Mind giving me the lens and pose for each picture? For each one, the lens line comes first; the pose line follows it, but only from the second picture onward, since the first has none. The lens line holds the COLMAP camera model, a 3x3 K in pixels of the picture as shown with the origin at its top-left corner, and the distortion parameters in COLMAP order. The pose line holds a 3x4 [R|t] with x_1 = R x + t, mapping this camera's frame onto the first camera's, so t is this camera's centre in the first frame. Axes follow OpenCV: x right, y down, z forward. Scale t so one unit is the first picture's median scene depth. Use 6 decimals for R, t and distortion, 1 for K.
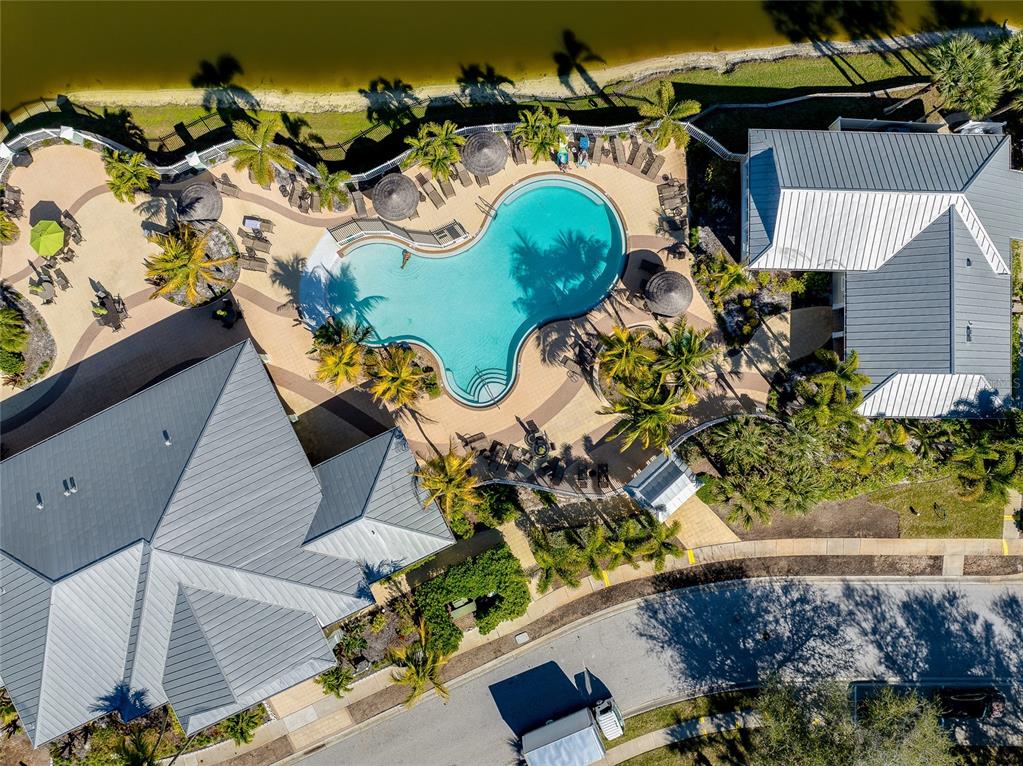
lens RADIAL K [[717.6, 0, 511.7], [0, 717.6, 377.7], [0, 0, 1]] dist [-0.051270, 0.017112]
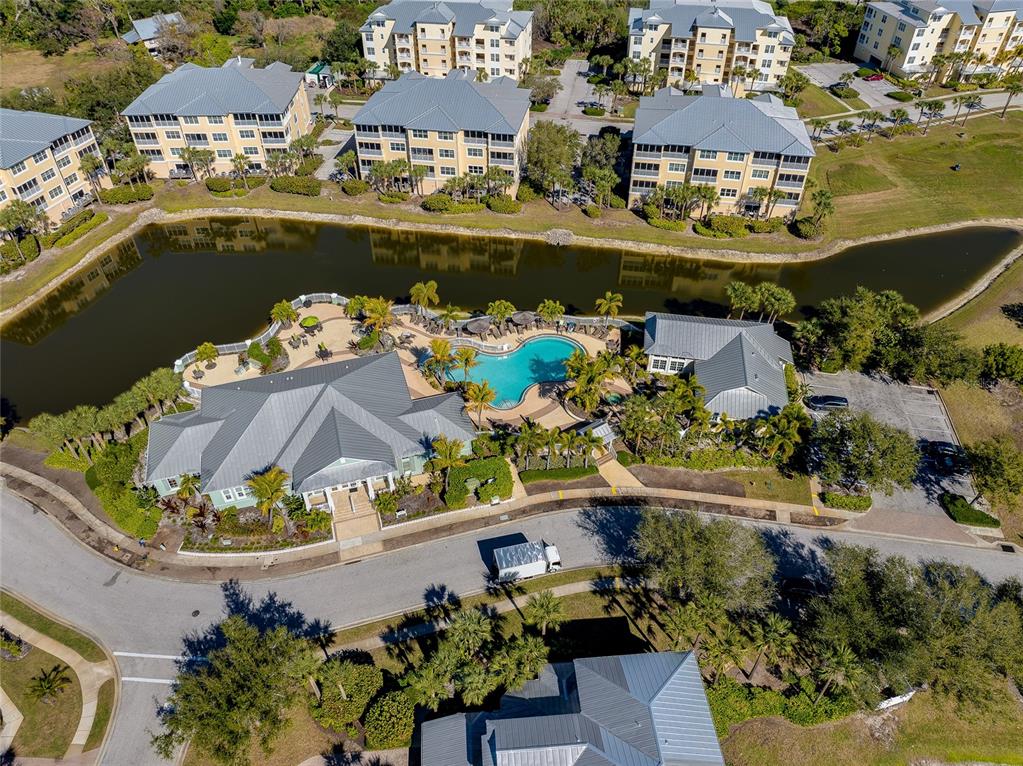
lens RADIAL K [[717.6, 0, 516.8], [0, 717.6, 376.7], [0, 0, 1]] dist [-0.051270, 0.017112]
pose [[0.989034, 0.101869, -0.106929, 0.180678], [-0.147661, 0.668801, -0.728630, 1.303454], [-0.002711, 0.736429, 0.676509, -0.298924]]
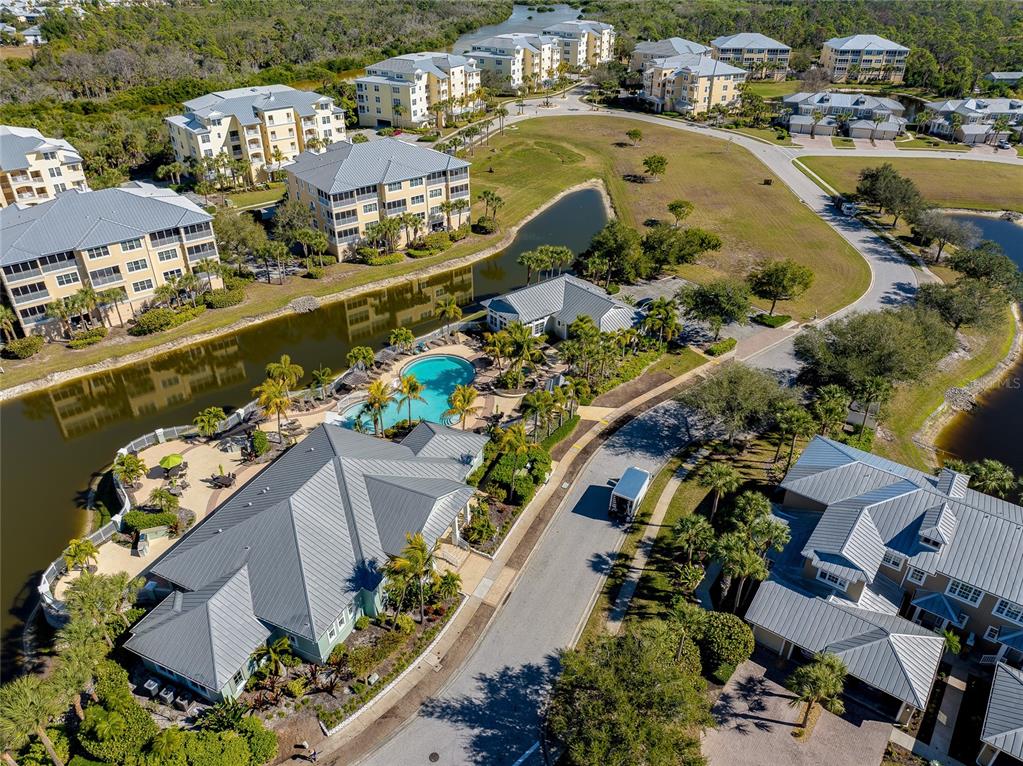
lens RADIAL K [[717.6, 0, 514.9], [0, 717.6, 381.4], [0, 0, 1]] dist [-0.051270, 0.017112]
pose [[0.769783, -0.332919, 0.544609, -0.837174], [0.638172, 0.418888, -0.645964, 1.201664], [-0.013076, 0.844806, 0.534912, -0.017824]]
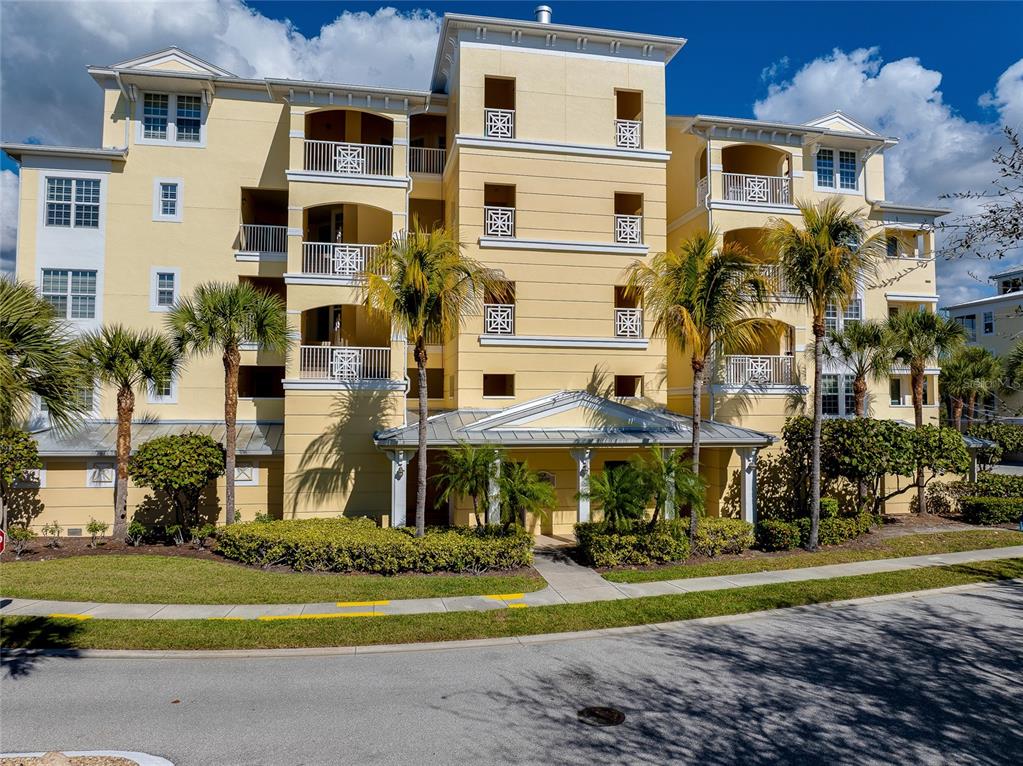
lens RADIAL K [[717.6, 0, 511.0], [0, 717.6, 382.3], [0, 0, 1]] dist [-0.051270, 0.017112]
pose [[0.977461, 0.012413, 0.210753, 0.429773], [0.210914, -0.013492, -0.977412, -1.771084], [-0.009289, 0.999832, -0.015806, 0.946906]]
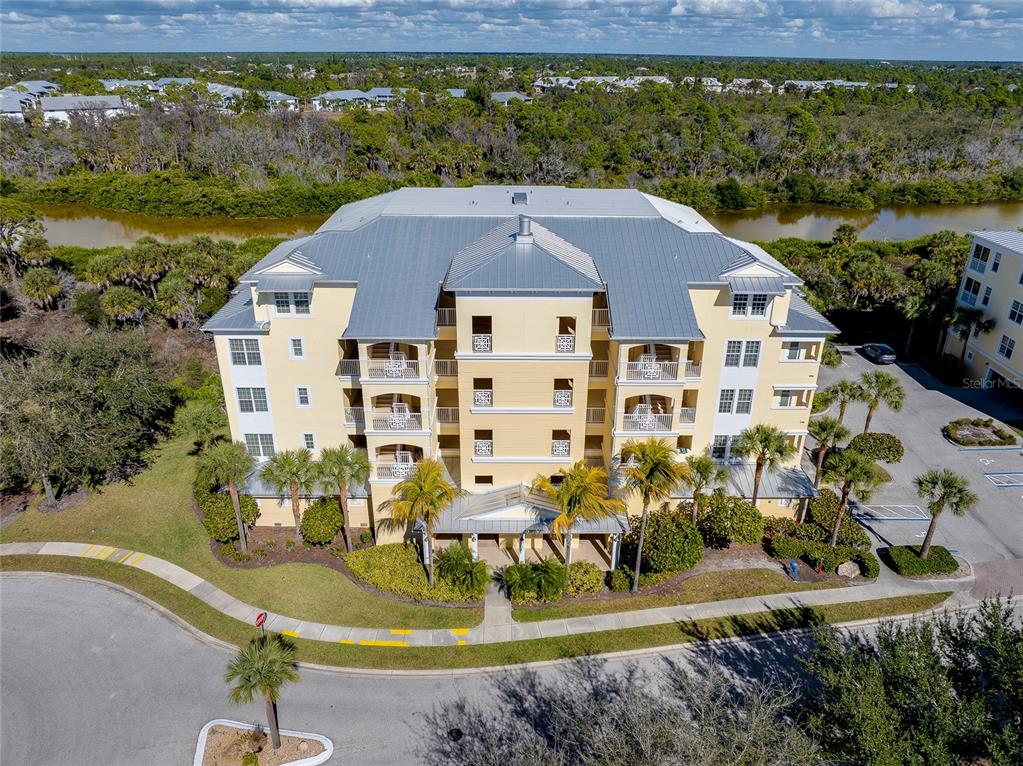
lens RADIAL K [[717.6, 0, 512.4], [0, 717.6, 382.8], [0, 0, 1]] dist [-0.051270, 0.017112]
pose [[0.999609, -0.001574, 0.027910, 0.532518], [0.025791, 0.437077, -0.899054, -1.512834], [-0.010784, 0.899423, 0.436947, 0.458302]]
